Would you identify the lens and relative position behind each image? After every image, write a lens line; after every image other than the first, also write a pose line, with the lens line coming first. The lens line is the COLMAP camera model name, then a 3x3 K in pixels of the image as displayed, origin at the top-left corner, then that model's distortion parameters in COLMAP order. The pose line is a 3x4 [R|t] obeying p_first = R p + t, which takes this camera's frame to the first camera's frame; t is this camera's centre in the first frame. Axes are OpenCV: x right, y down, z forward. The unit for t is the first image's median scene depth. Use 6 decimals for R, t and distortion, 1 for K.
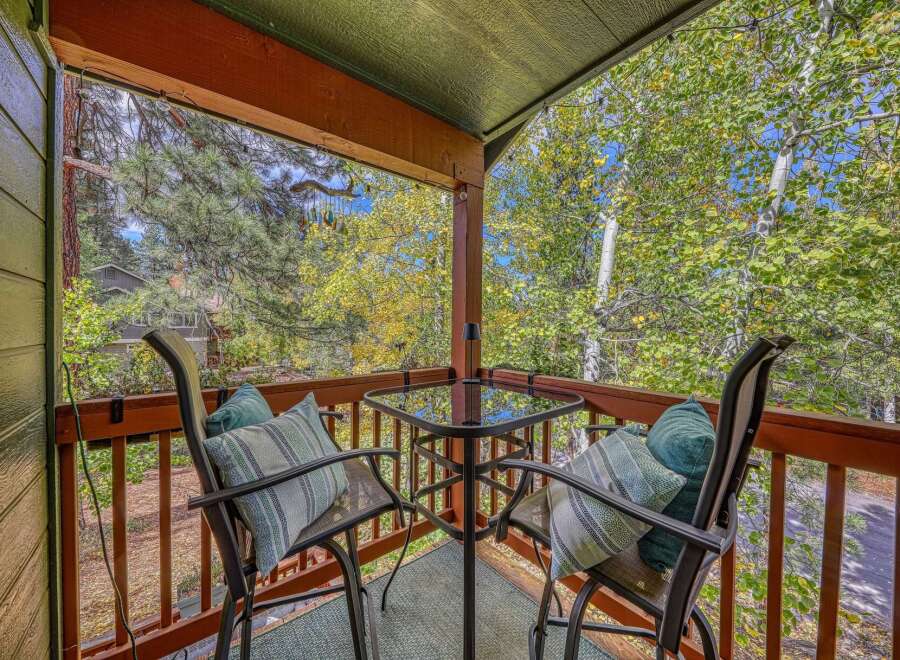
lens RADIAL K [[337.2, 0, 442.4], [0, 337.2, 342.6], [0, 0, 1]] dist [0.000466, -0.000149]
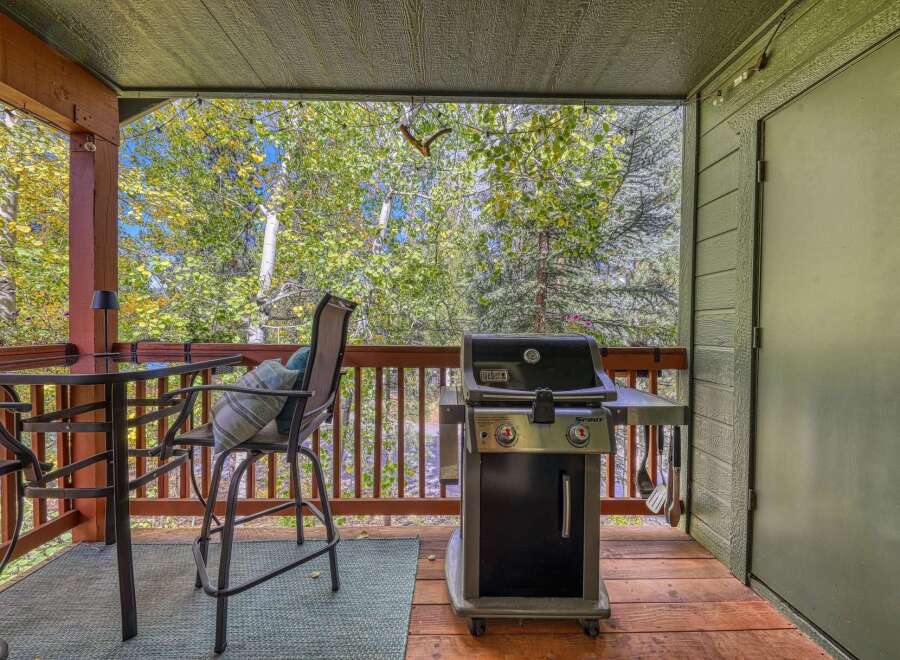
lens RADIAL K [[337.7, 0, 450.1], [0, 337.7, 326.1], [0, 0, 1]] dist [0.027809, -0.013033]
pose [[0.595586, -0.003538, 0.803284, -0.042149], [0.029939, 0.999393, -0.017796, 0.033229], [-0.802734, 0.034649, 0.595330, -0.117934]]
